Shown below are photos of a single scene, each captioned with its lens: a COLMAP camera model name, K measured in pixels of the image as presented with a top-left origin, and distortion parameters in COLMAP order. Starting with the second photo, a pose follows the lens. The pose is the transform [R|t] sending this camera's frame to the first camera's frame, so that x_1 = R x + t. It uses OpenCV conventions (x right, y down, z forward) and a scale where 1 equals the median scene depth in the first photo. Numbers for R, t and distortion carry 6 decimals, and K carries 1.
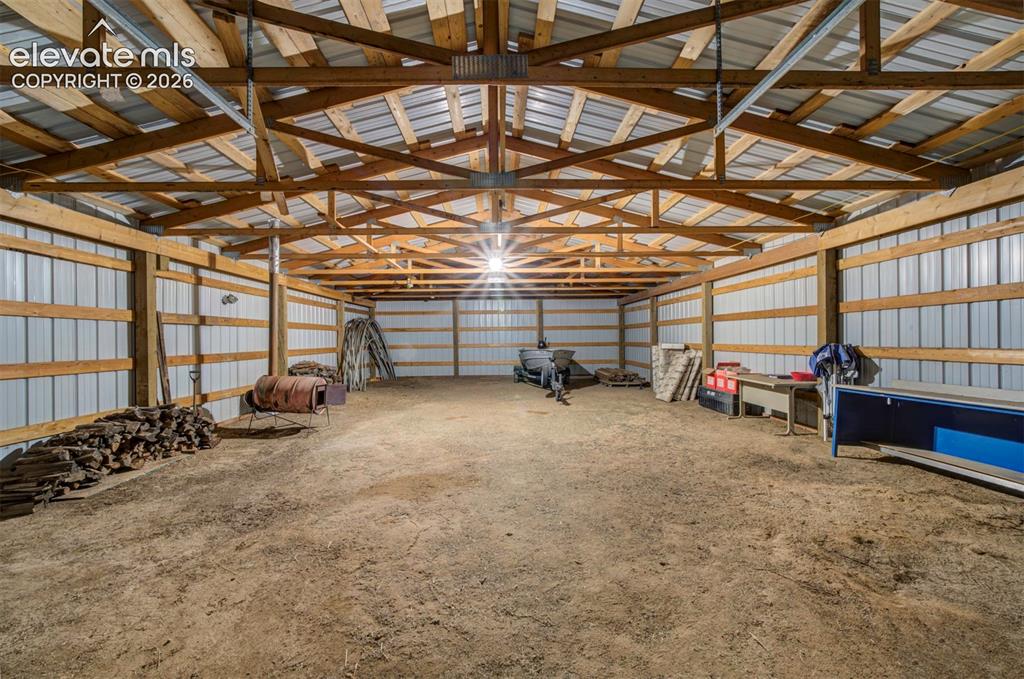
lens RADIAL K [[396.0, 0, 509.9], [0, 396.0, 339.8], [0, 0, 1]] dist [-0.007761, 0.000318]
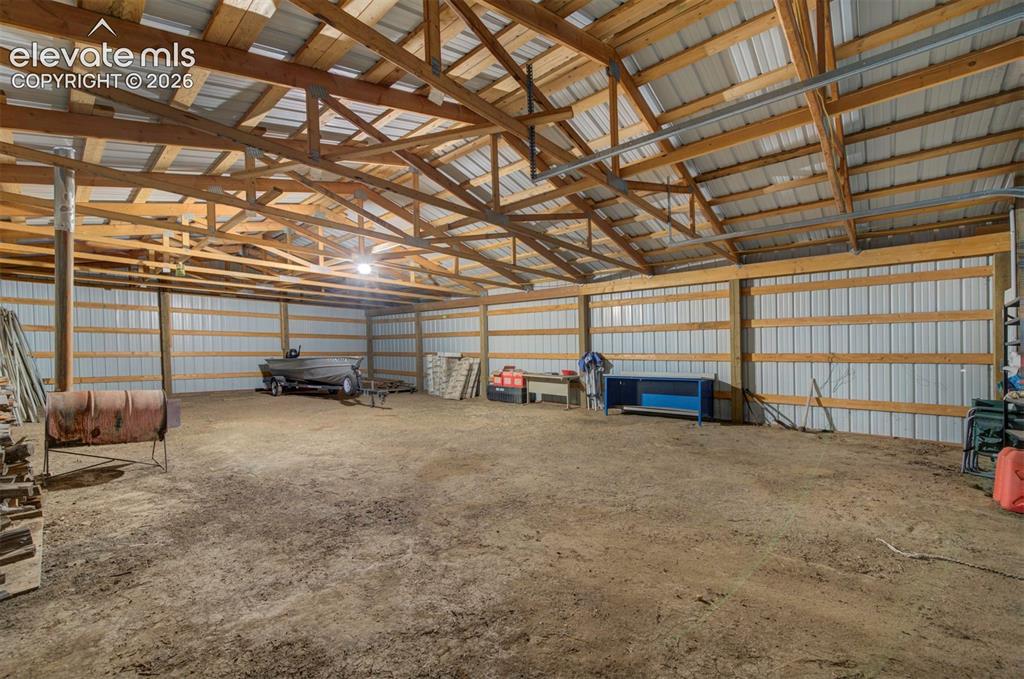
lens RADIAL K [[396.0, 0, 515.9], [0, 396.0, 347.0], [0, 0, 1]] dist [-0.007761, 0.000318]
pose [[0.709444, 0.020641, 0.704459, -0.559145], [-0.011748, 0.999778, -0.017464, 0.021204], [-0.704664, 0.004113, 0.709529, 0.021931]]
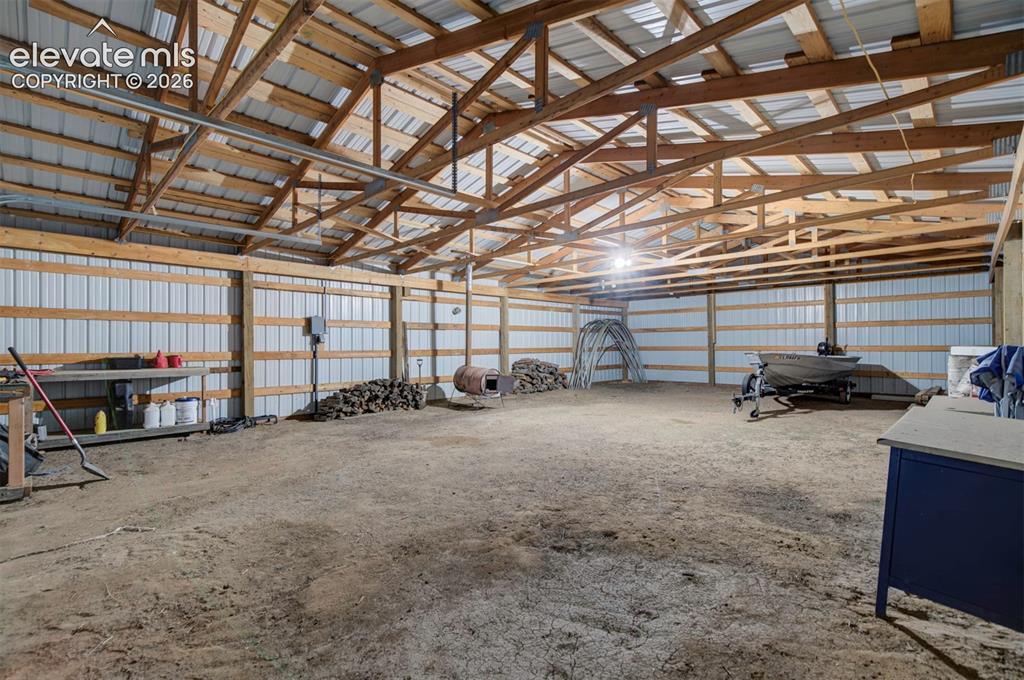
lens RADIAL K [[475.9, 0, 513.7], [0, 475.9, 338.4], [0, 0, 1]] dist [-0.000376, -0.000315]
pose [[0.687737, -0.002260, -0.725956, 0.851224], [-0.003443, 0.999974, -0.006375, 0.007009], [0.725952, 0.006884, 0.687711, -0.016885]]
